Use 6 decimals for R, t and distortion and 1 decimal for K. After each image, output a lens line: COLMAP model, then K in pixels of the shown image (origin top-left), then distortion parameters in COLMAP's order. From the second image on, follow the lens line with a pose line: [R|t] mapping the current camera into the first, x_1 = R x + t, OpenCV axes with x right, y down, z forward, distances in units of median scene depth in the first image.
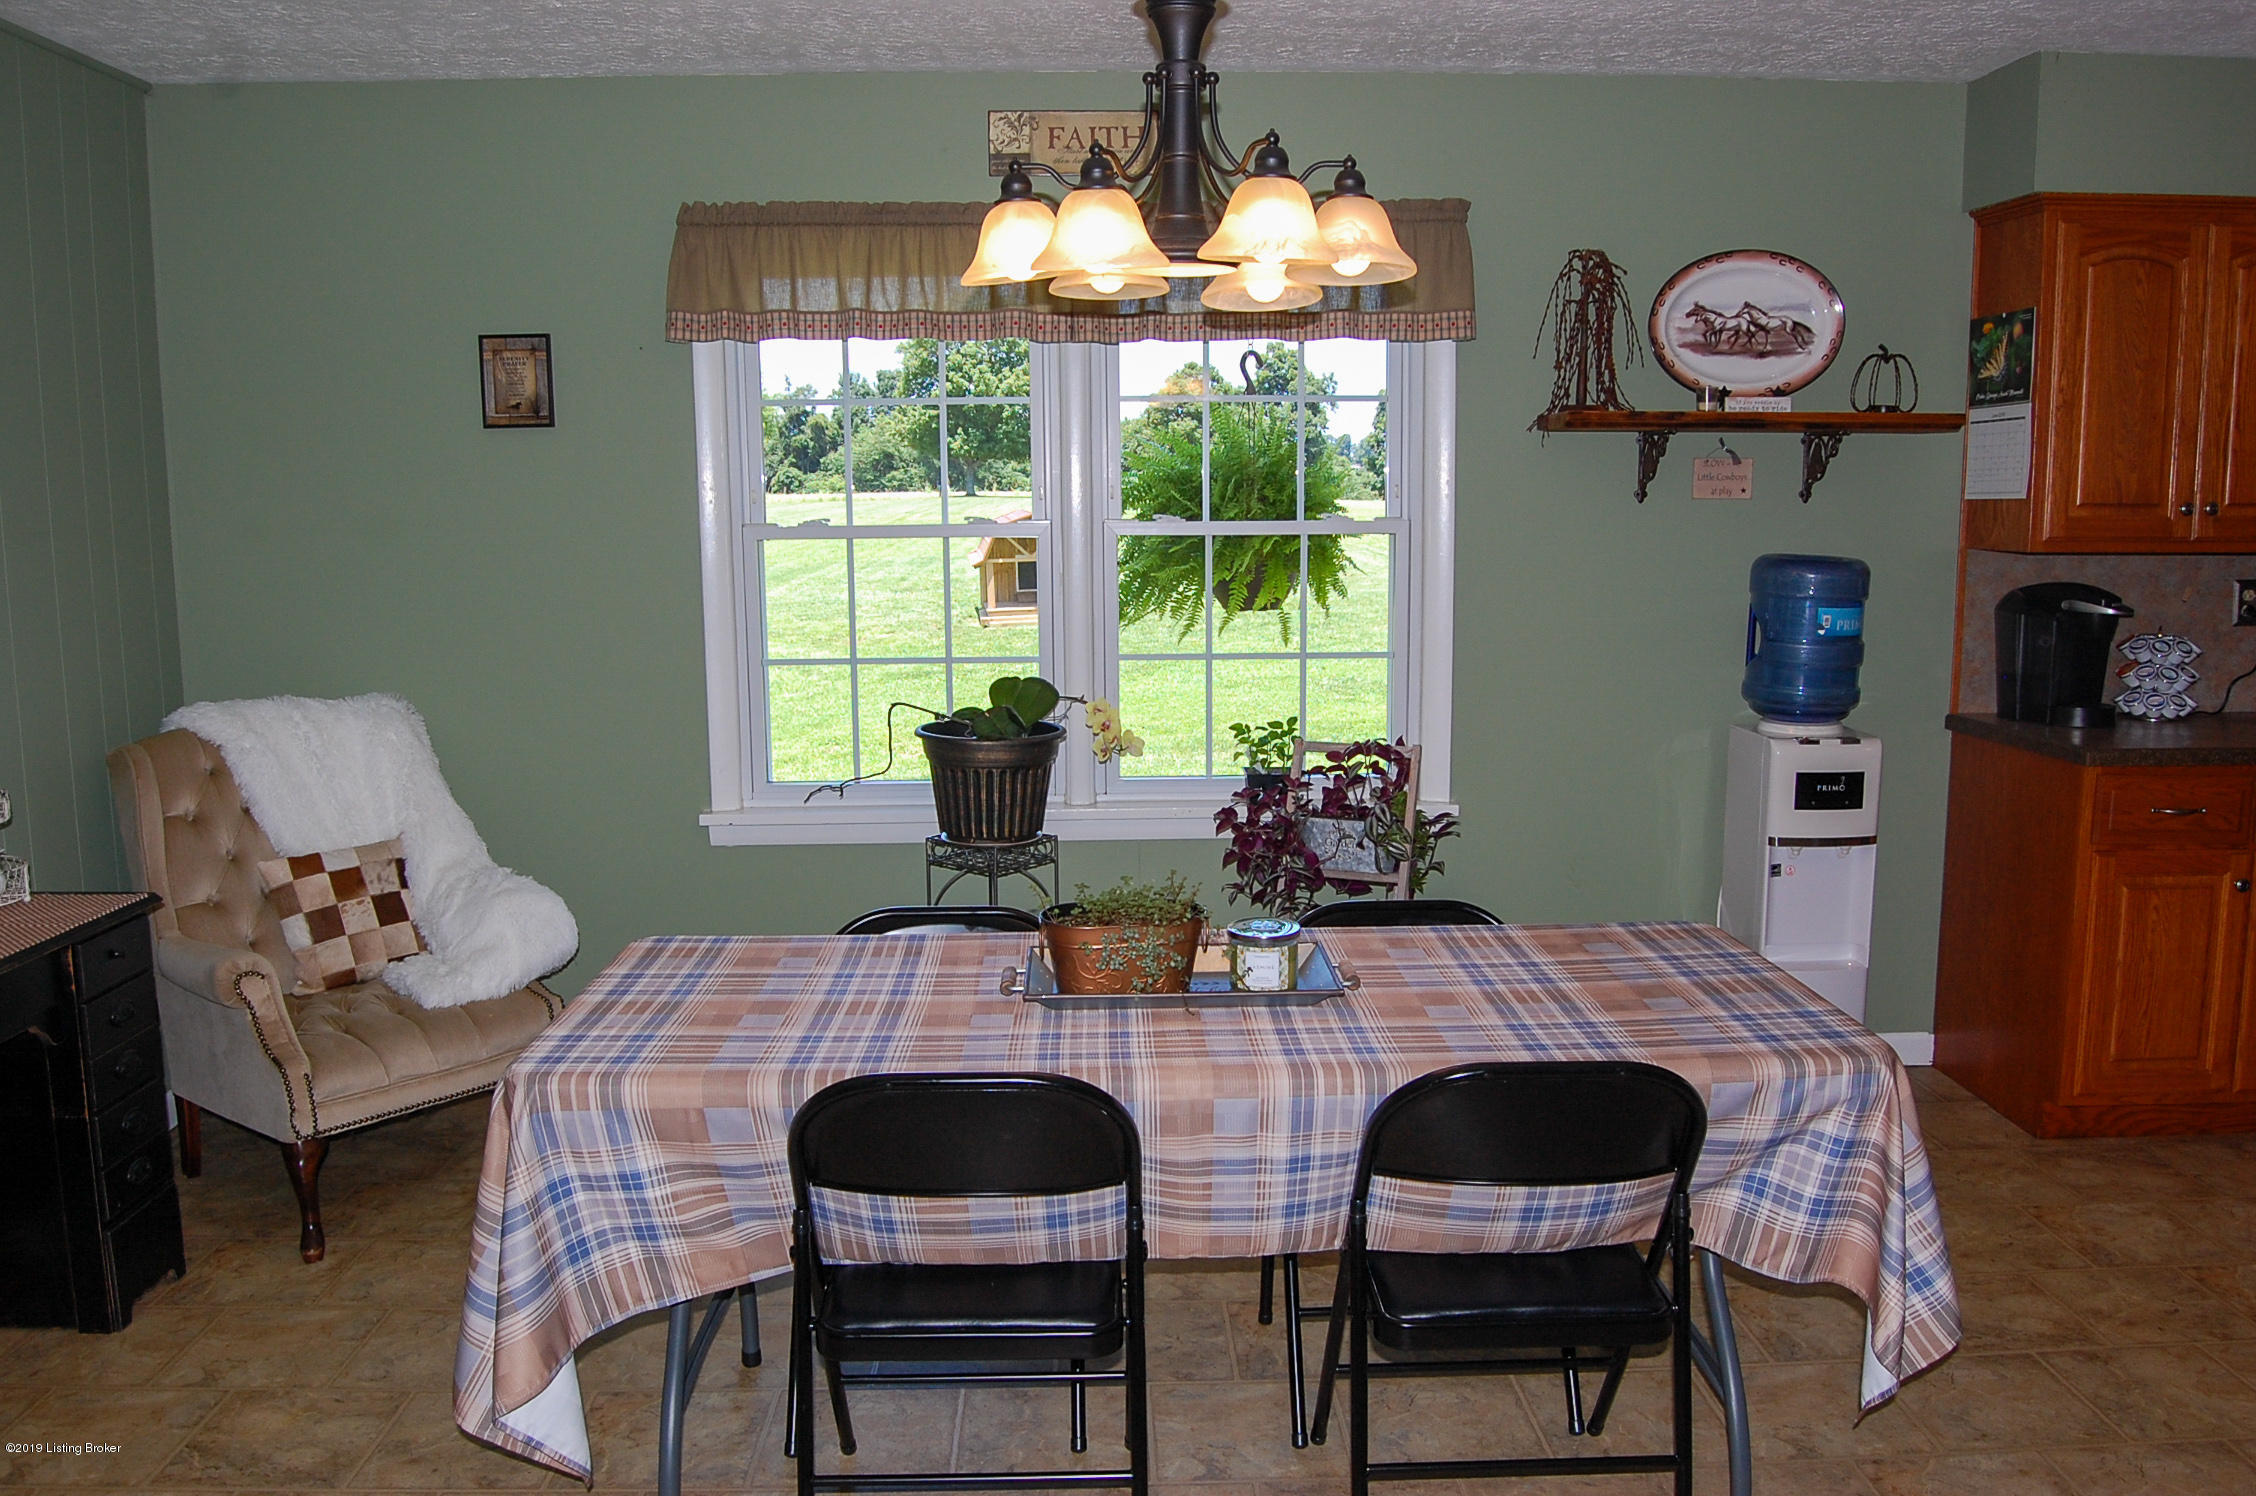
lens RADIAL K [[1769.8, 0, 1128.7], [0, 1769.8, 748.5], [0, 0, 1]] dist [-0.091175, 0.030034]
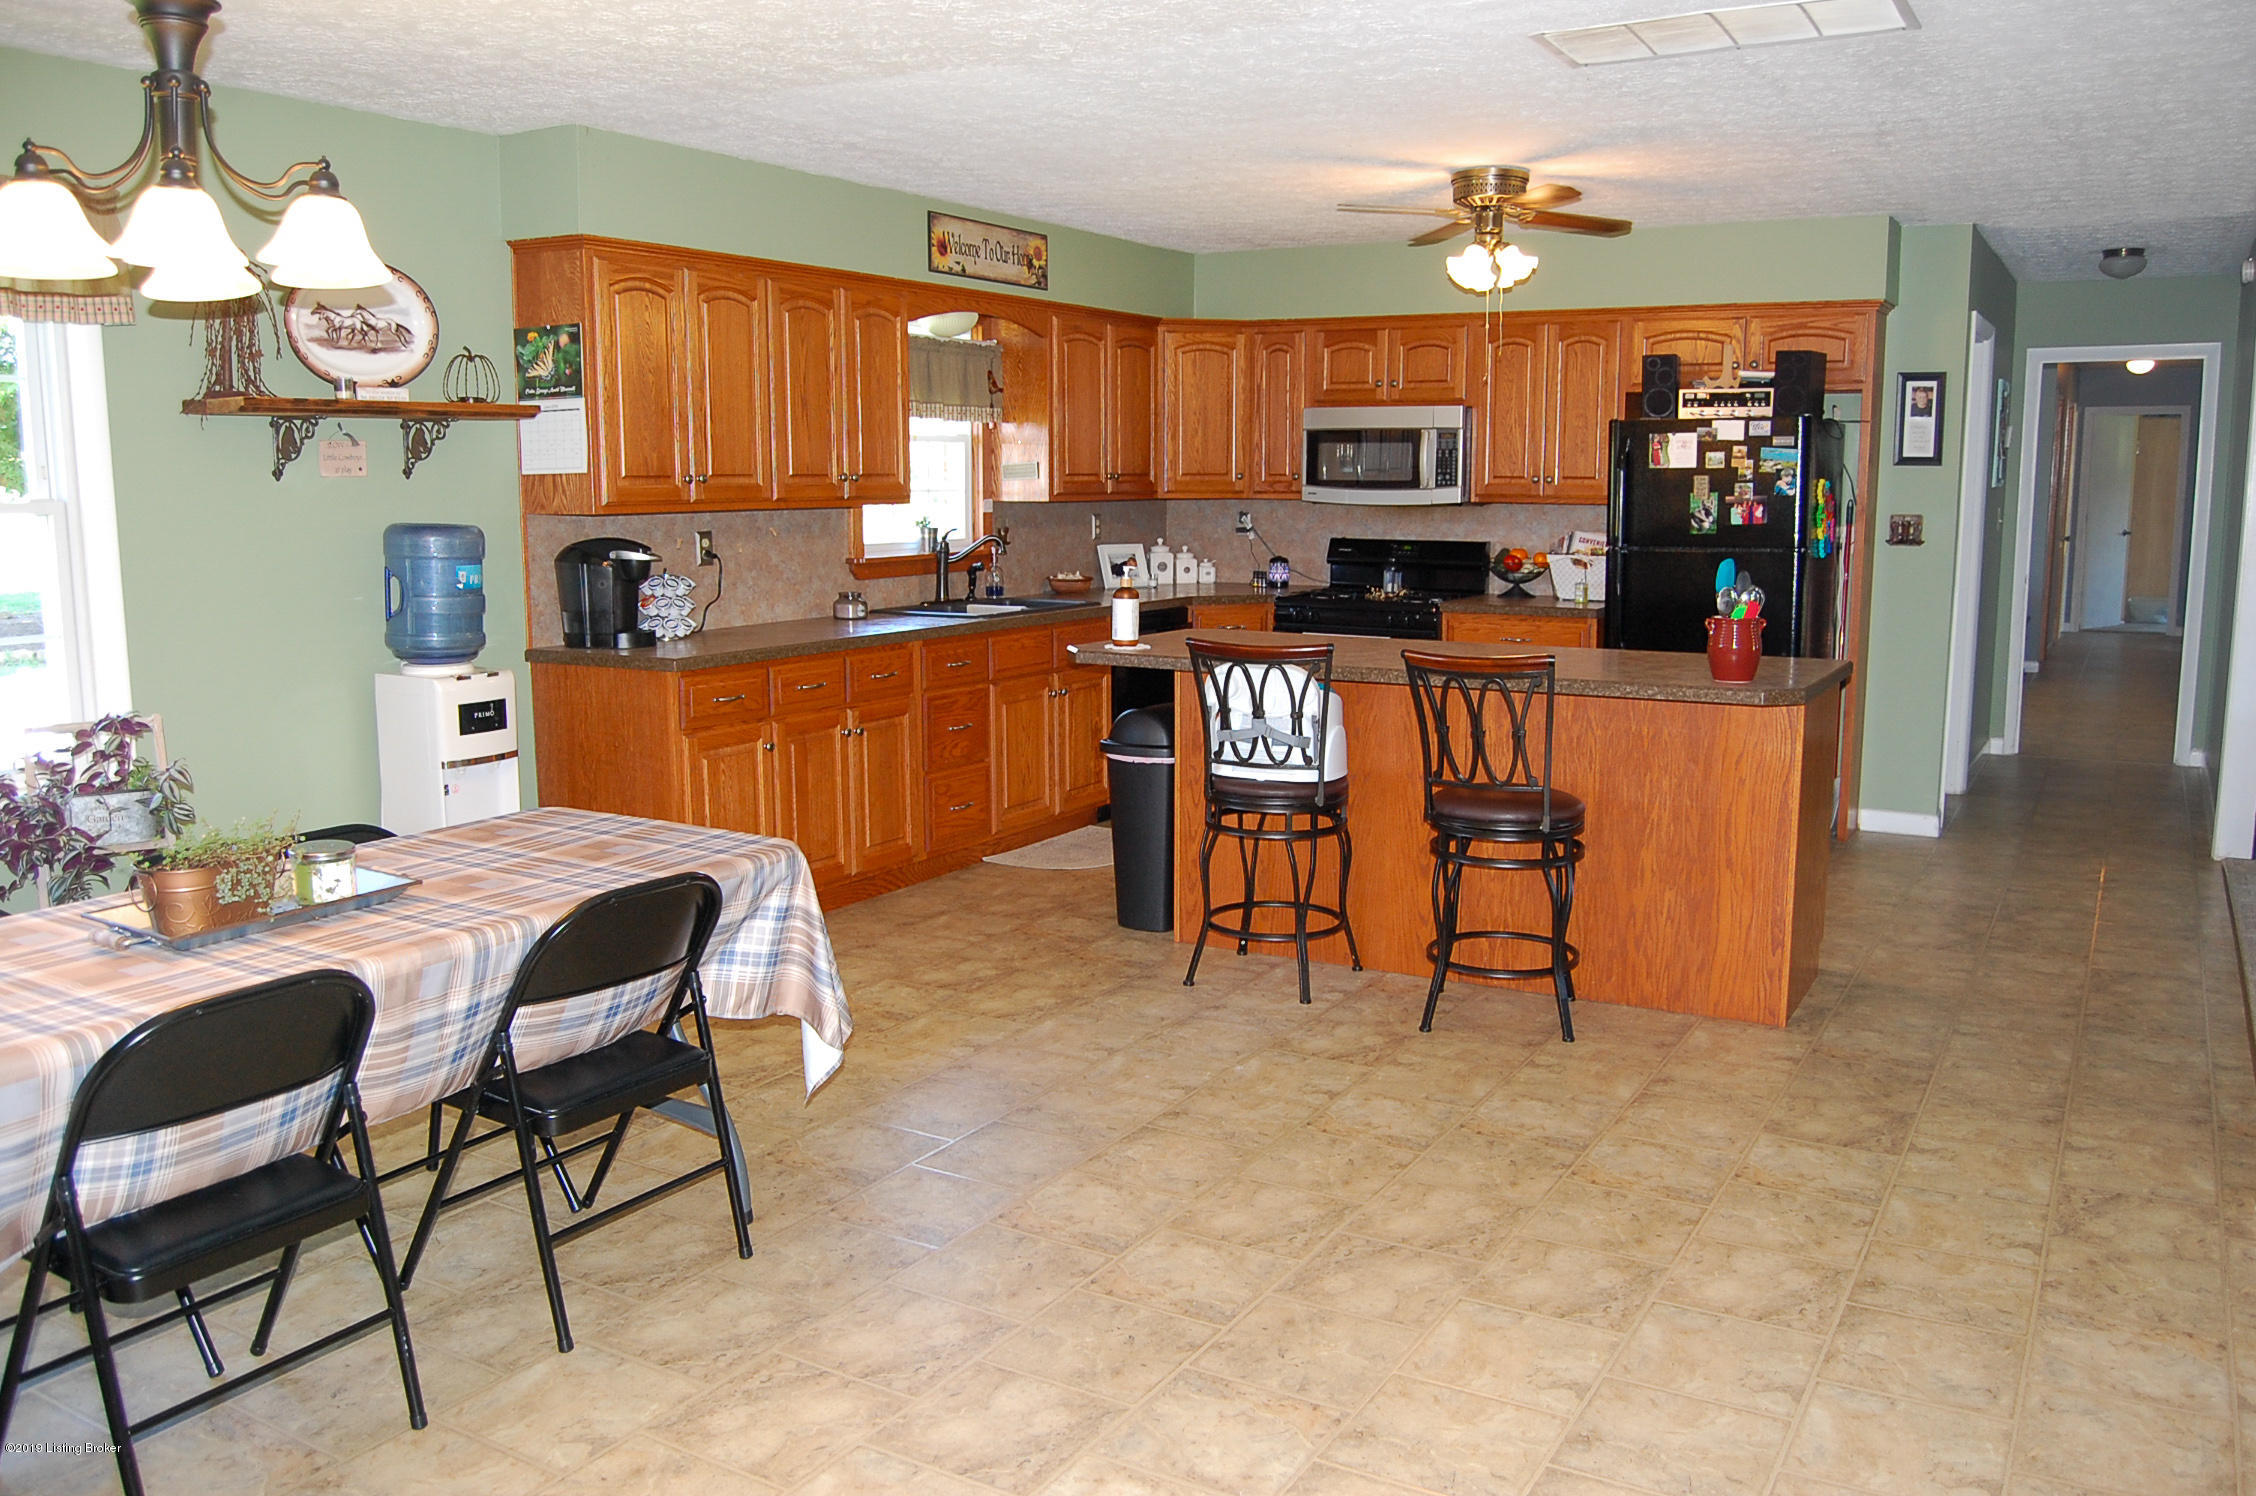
lens RADIAL K [[1769.8, 0, 1127.8], [0, 1769.8, 754.0], [0, 0, 1]] dist [-0.091175, 0.030034]
pose [[0.540029, -0.125846, 0.832185, -0.363545], [0.116836, 0.990394, 0.073952, 0.012367], [-0.833497, 0.057293, 0.549545, -0.034158]]
